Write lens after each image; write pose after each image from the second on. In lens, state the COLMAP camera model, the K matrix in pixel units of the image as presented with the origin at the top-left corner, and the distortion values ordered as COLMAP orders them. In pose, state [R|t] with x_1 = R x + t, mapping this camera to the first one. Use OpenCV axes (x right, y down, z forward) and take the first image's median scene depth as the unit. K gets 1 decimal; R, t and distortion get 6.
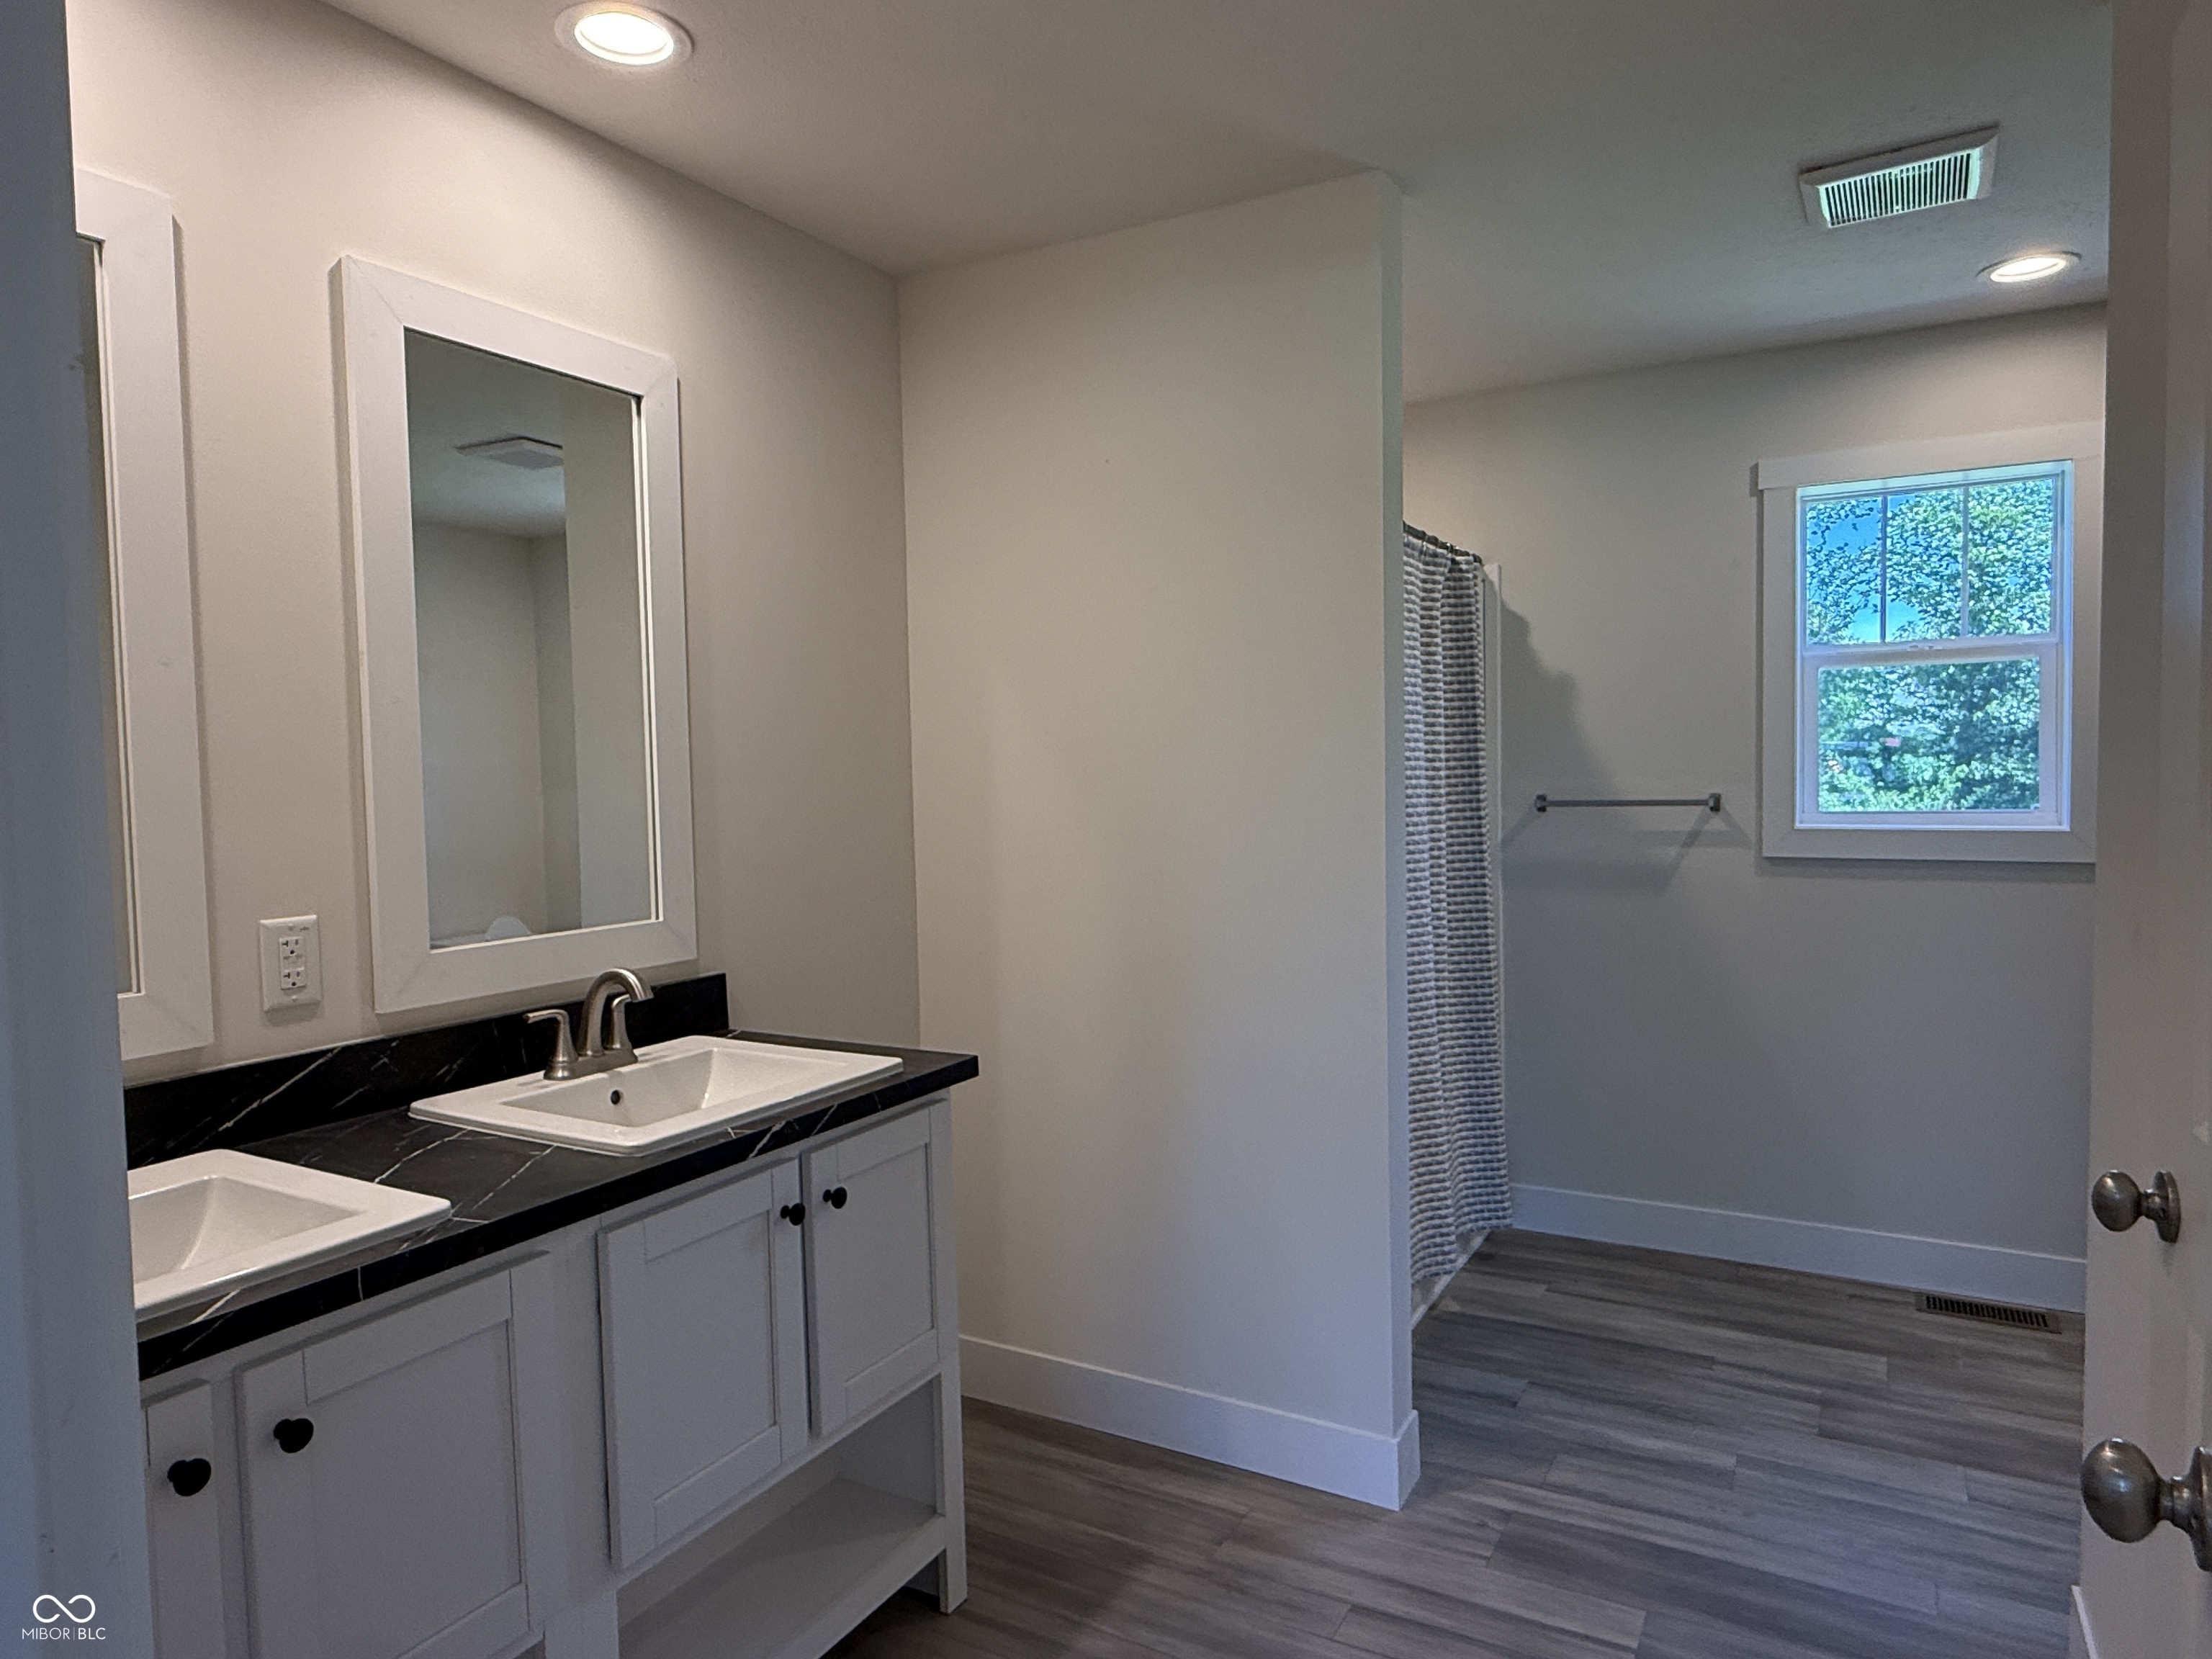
lens RADIAL K [[1370.4, 0, 1106.0], [0, 1370.4, 829.5], [0, 0, 1]] dist [-0.002489, -0.001322]
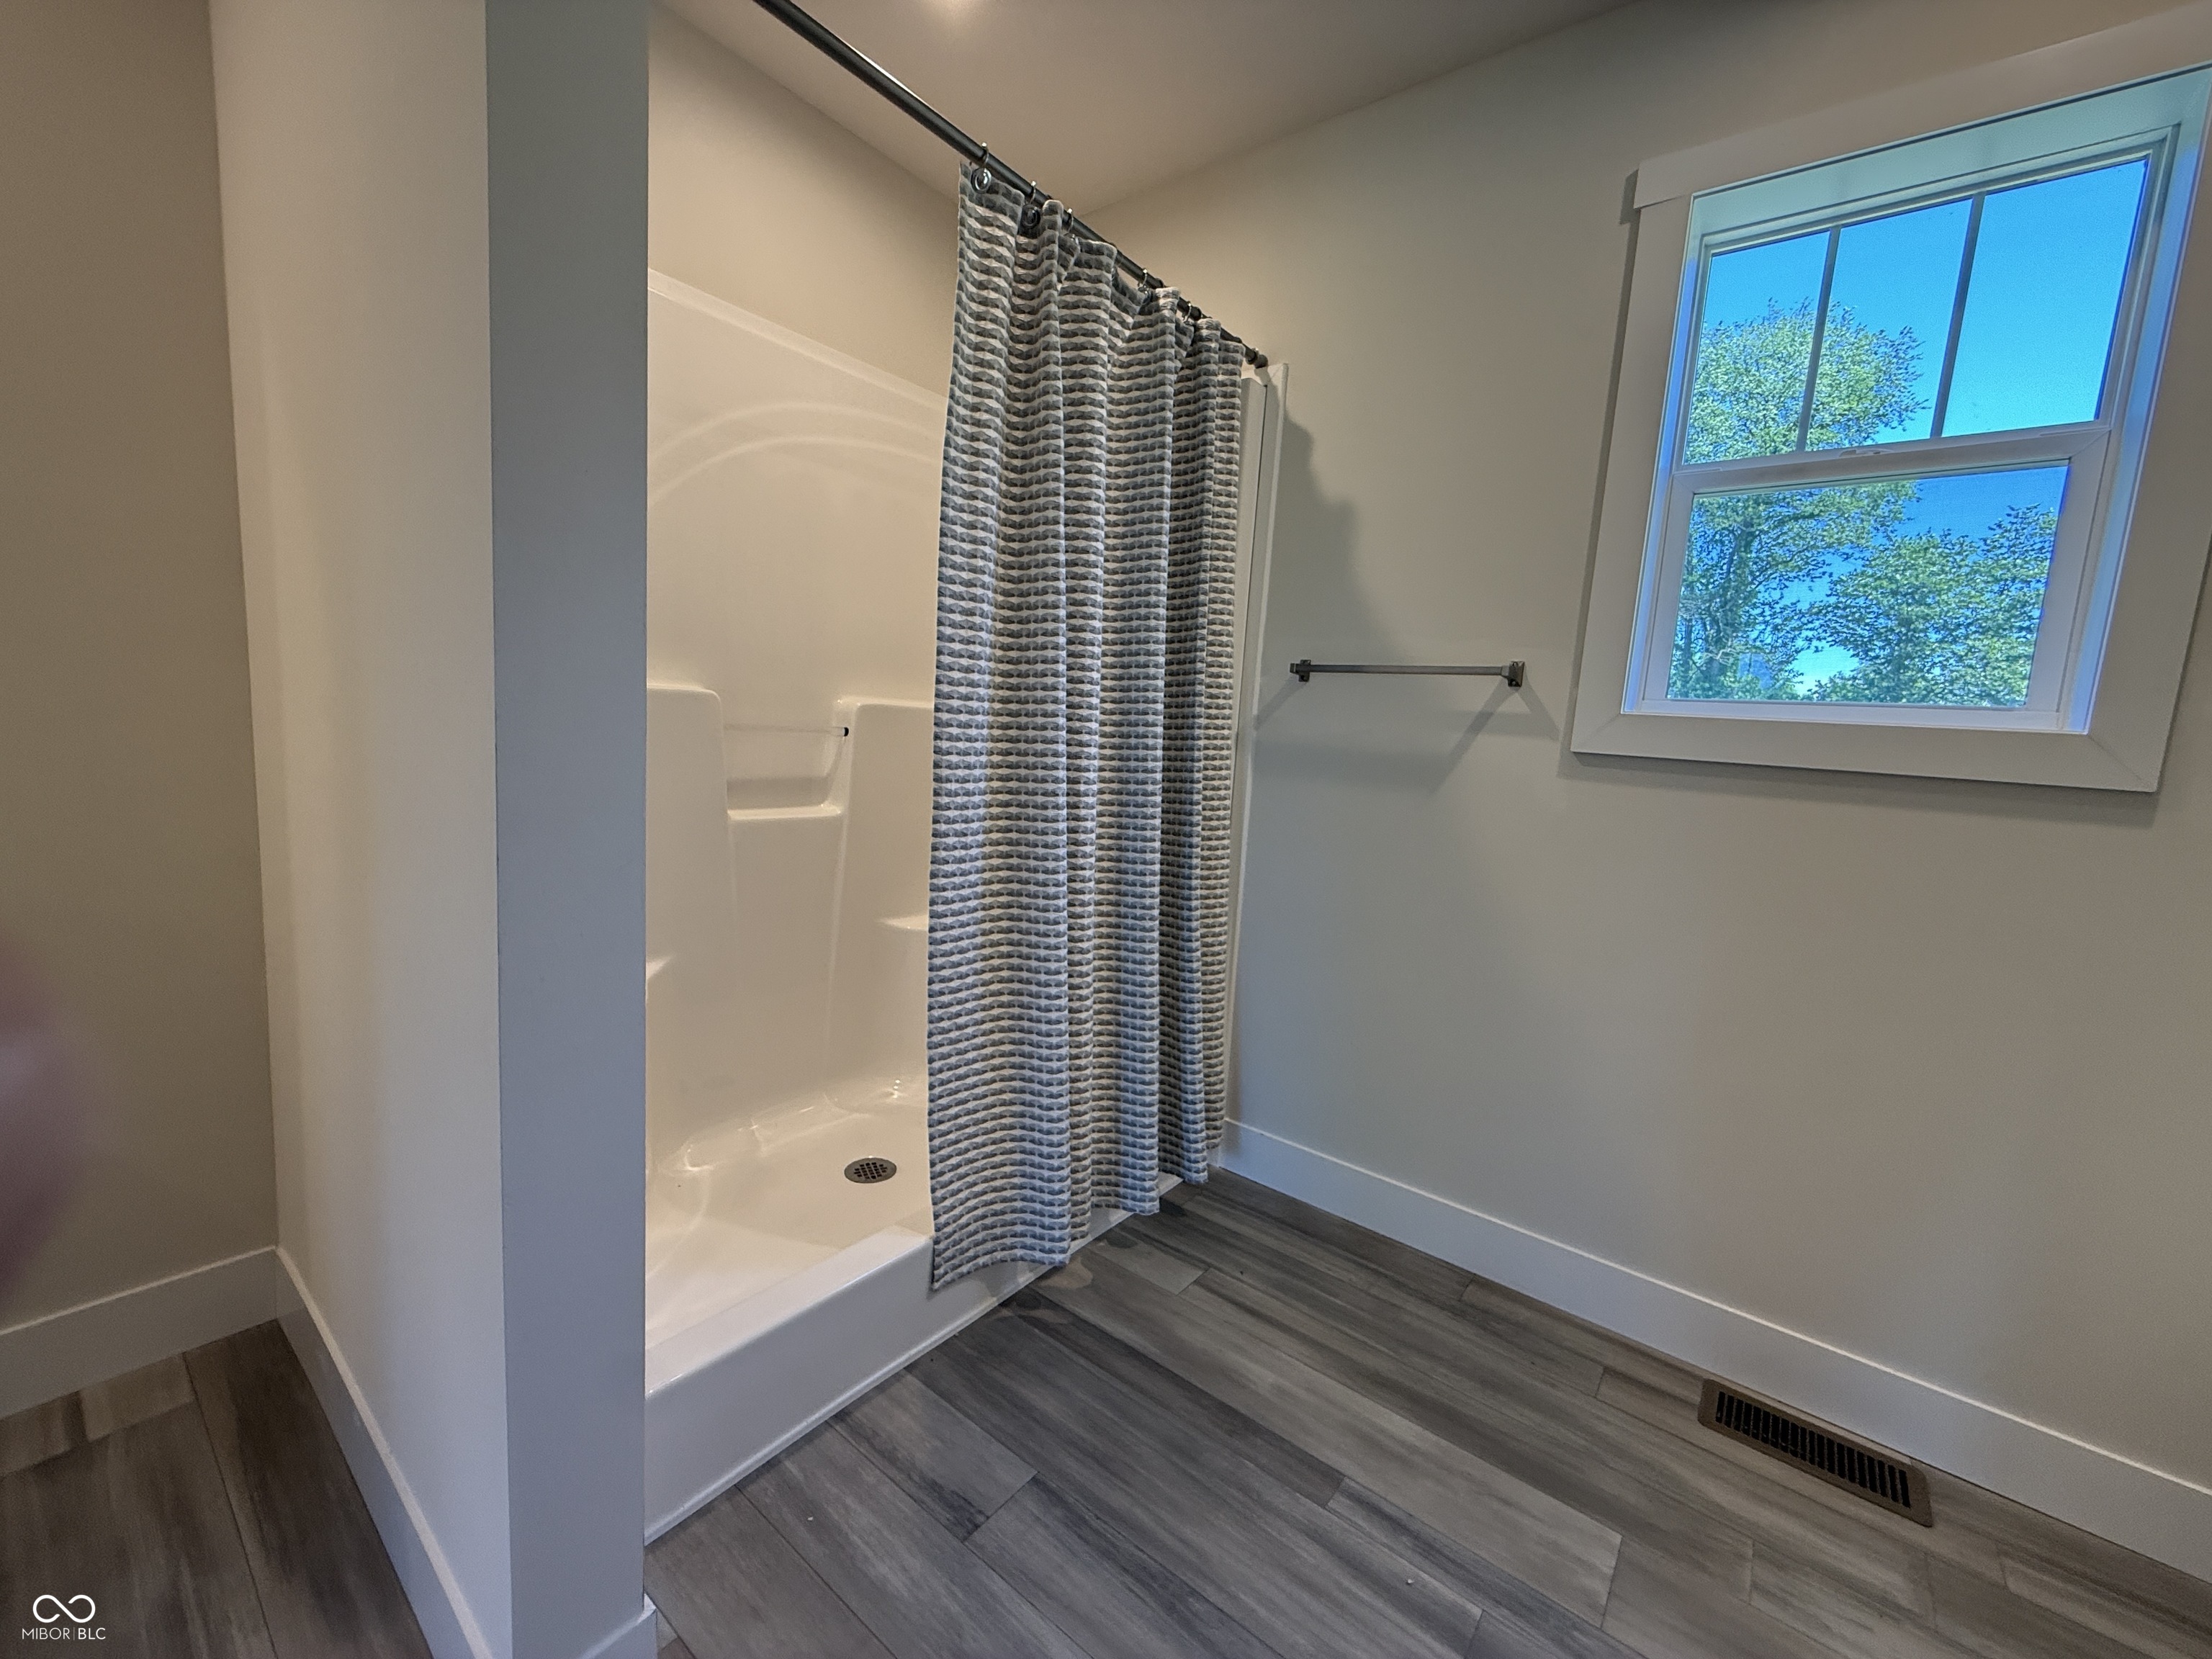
lens RADIAL K [[887.9, 0, 1106.0], [0, 887.9, 829.5], [0, 0, 1]] dist [-0.003101, -0.000192]
pose [[0.984651, 0.104064, -0.140119, 0.312299], [-0.093294, 0.992308, 0.081373, 0.045457], [0.147509, -0.067052, 0.986785, 0.507299]]
